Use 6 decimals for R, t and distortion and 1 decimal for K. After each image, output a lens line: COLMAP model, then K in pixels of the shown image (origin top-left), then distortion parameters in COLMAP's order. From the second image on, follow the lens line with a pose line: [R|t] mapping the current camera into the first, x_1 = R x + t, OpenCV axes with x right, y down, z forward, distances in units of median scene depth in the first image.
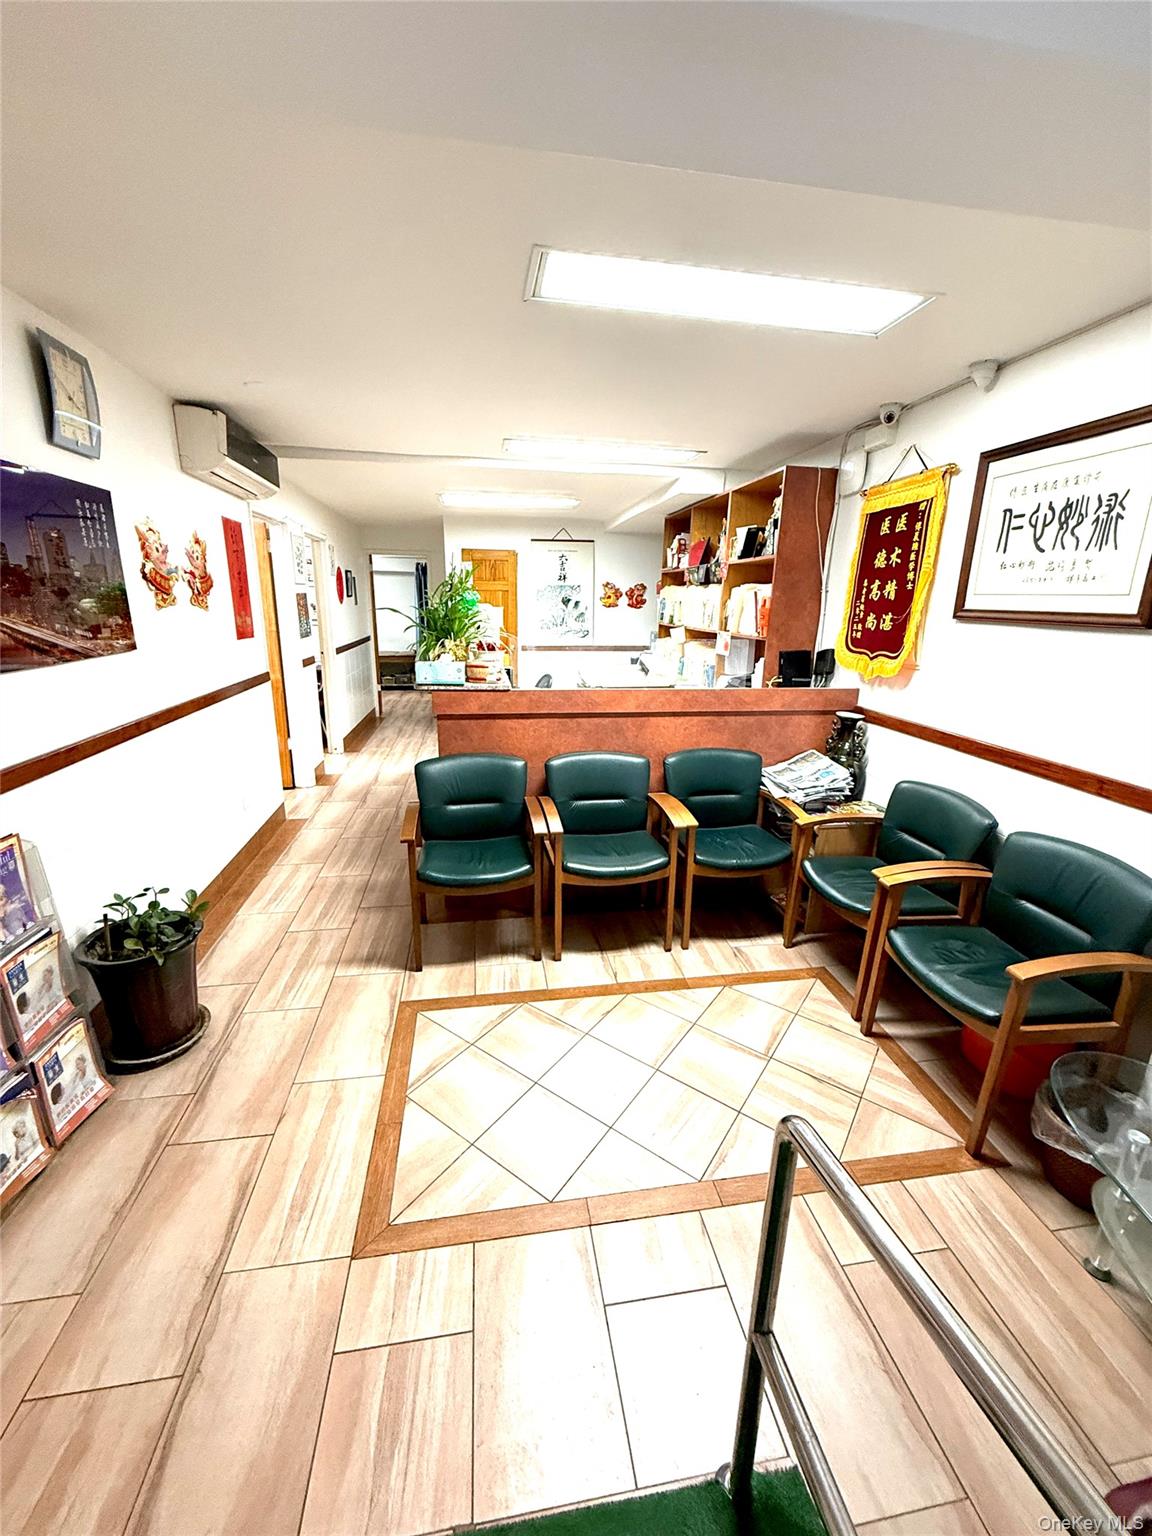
lens RADIAL K [[612.1, 0, 573.2], [0, 612.1, 768.1], [0, 0, 1]] dist [-0.003351, 0.000454]
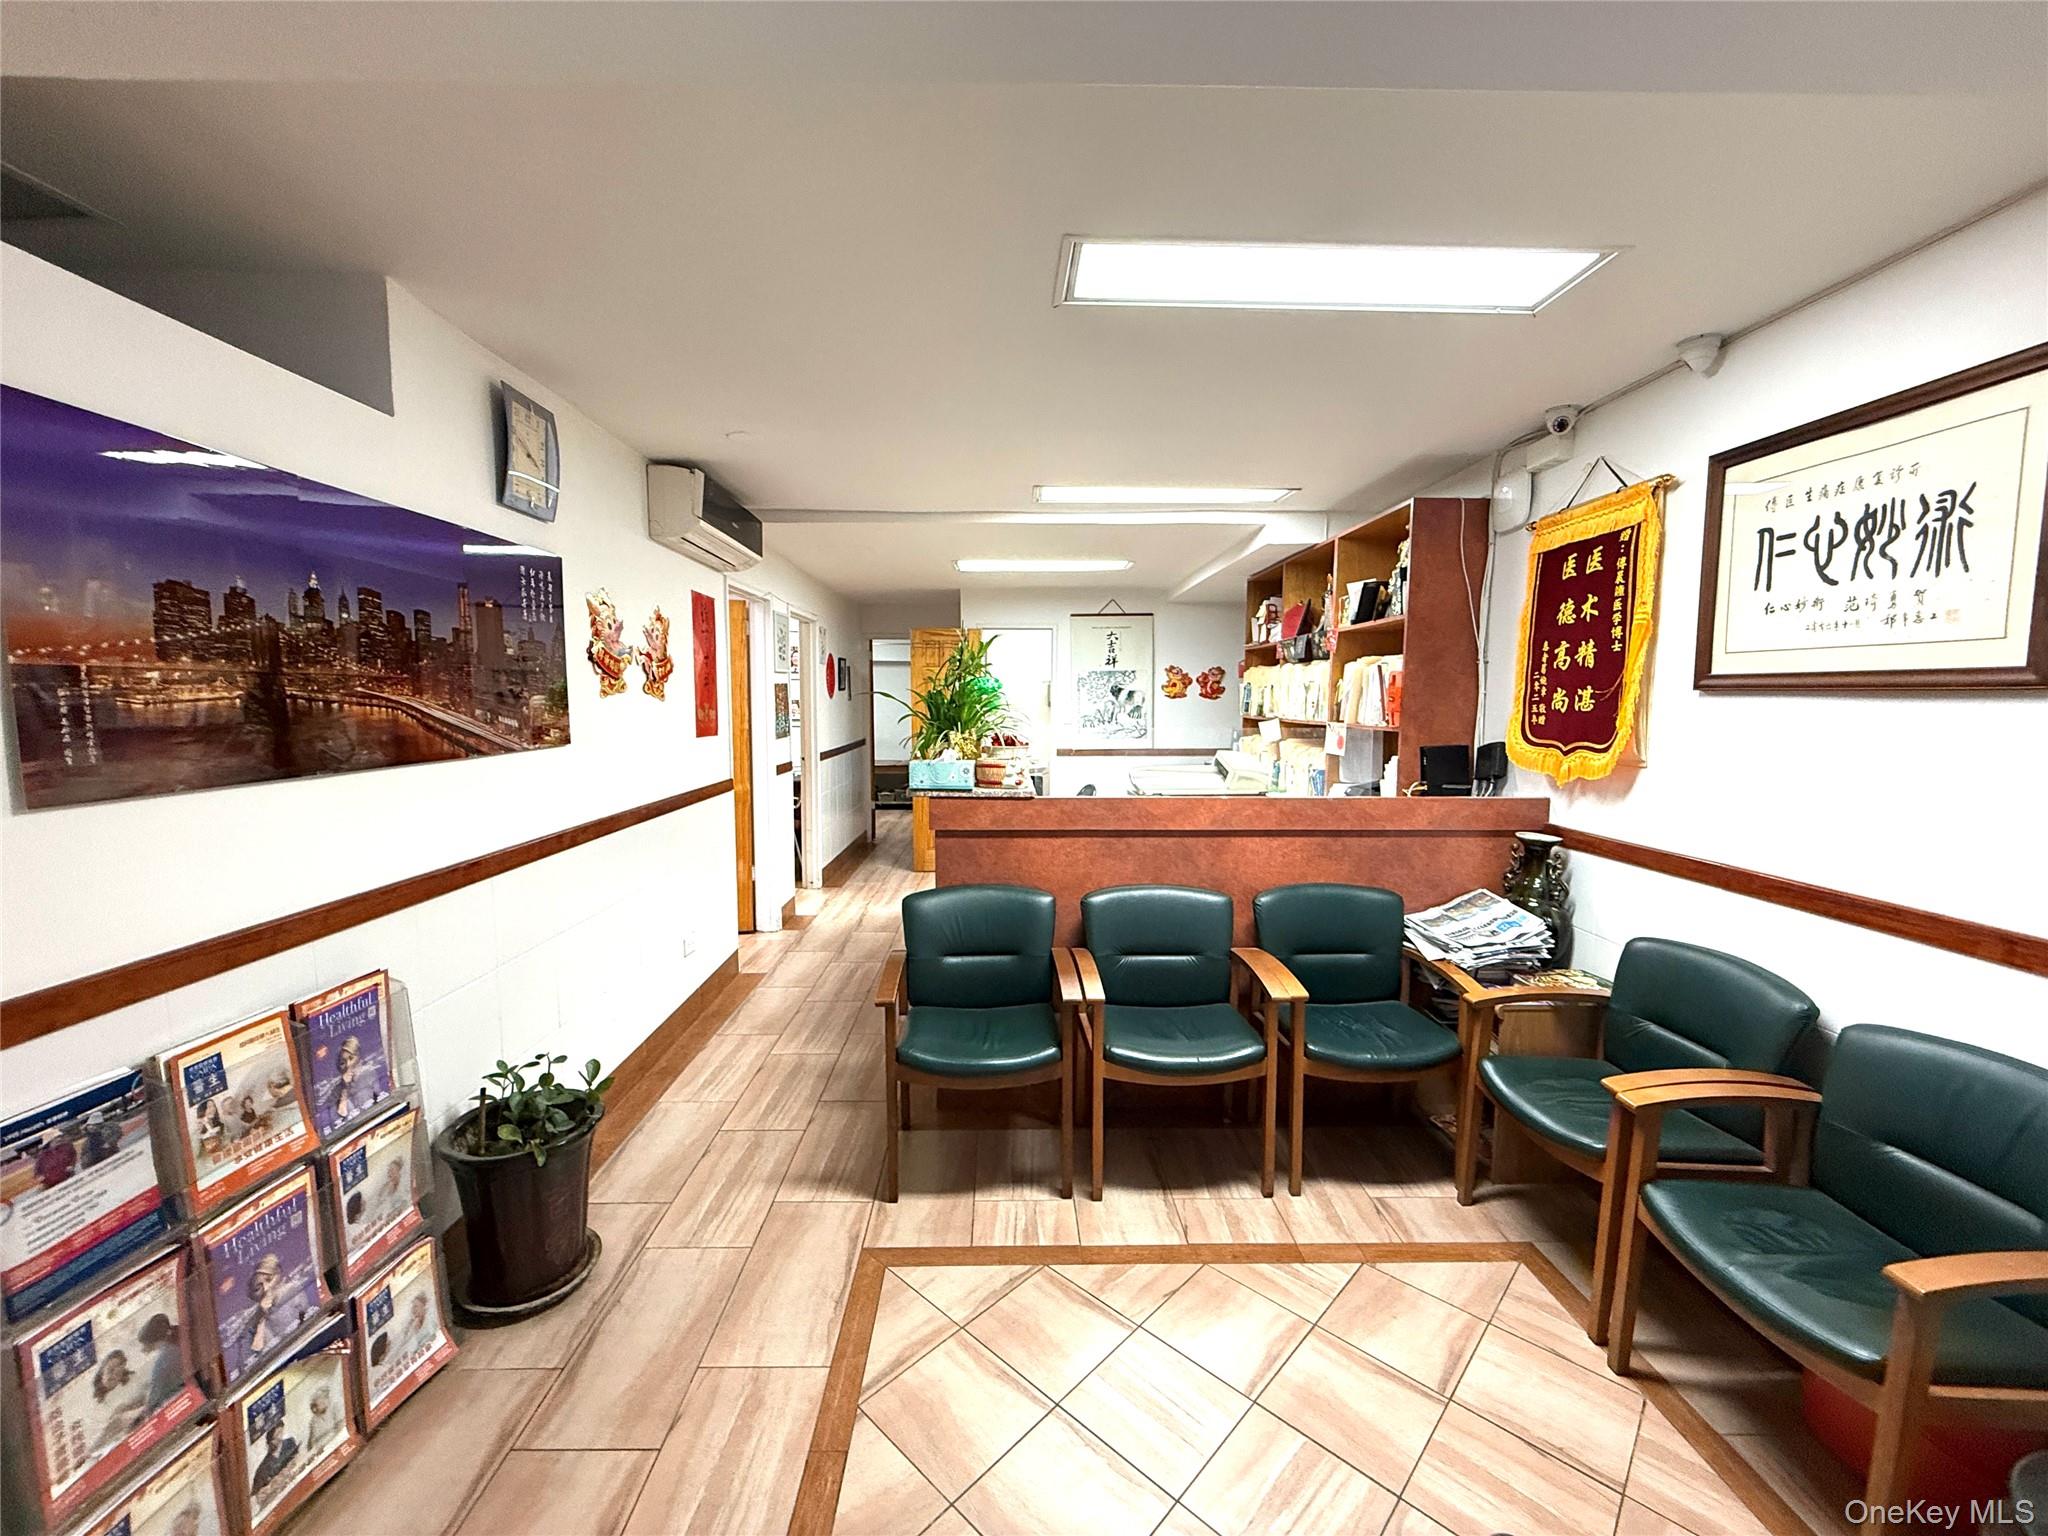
lens RADIAL K [[816.2, 0, 1012.6], [0, 816.2, 771.1], [0, 0, 1]] dist [-0.003351, 0.000454]
pose [[0.989920, -0.001767, -0.141617, 0.010571], [-0.023661, 0.983805, -0.177675, 0.016247], [0.139637, 0.179234, 0.973846, 0.043537]]
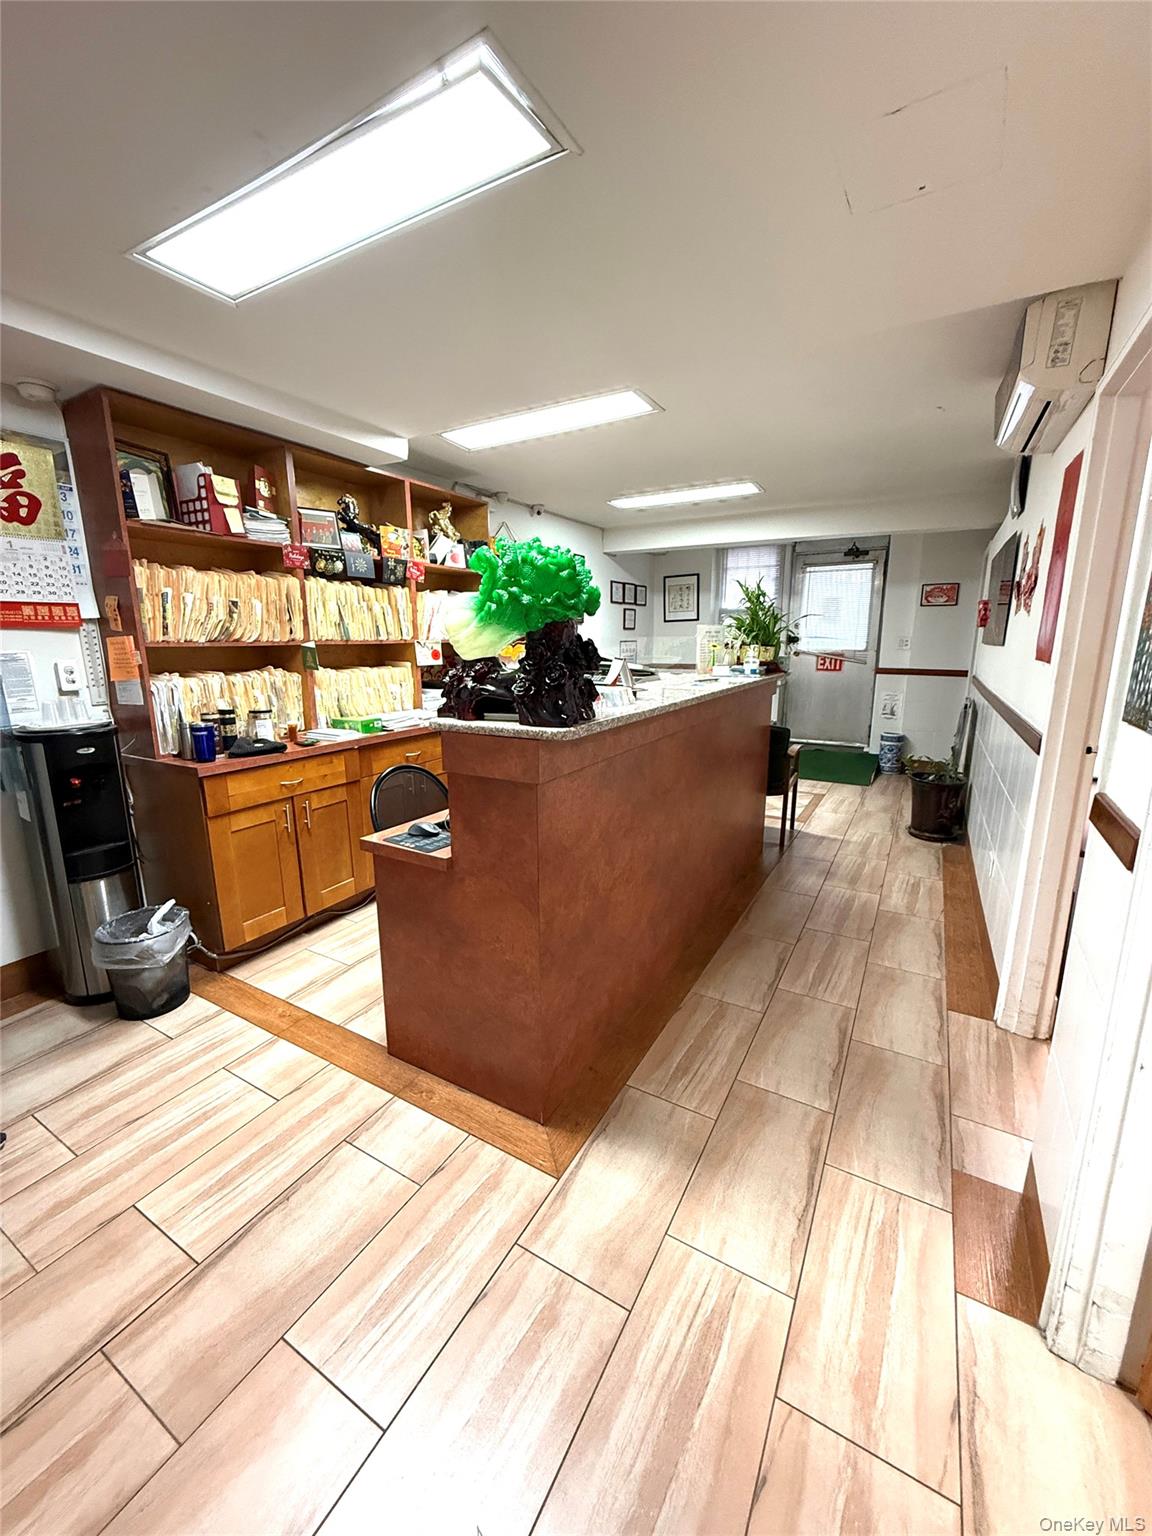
lens RADIAL K [[612.1, 0, 573.3], [0, 612.1, 769.0], [0, 0, 1]] dist [-0.003351, 0.000454]
pose [[-0.779367, -0.140435, 0.610626, -0.820314], [0.156801, 0.899833, 0.407079, -0.633329], [-0.606630, 0.413011, -0.679280, 2.540214]]
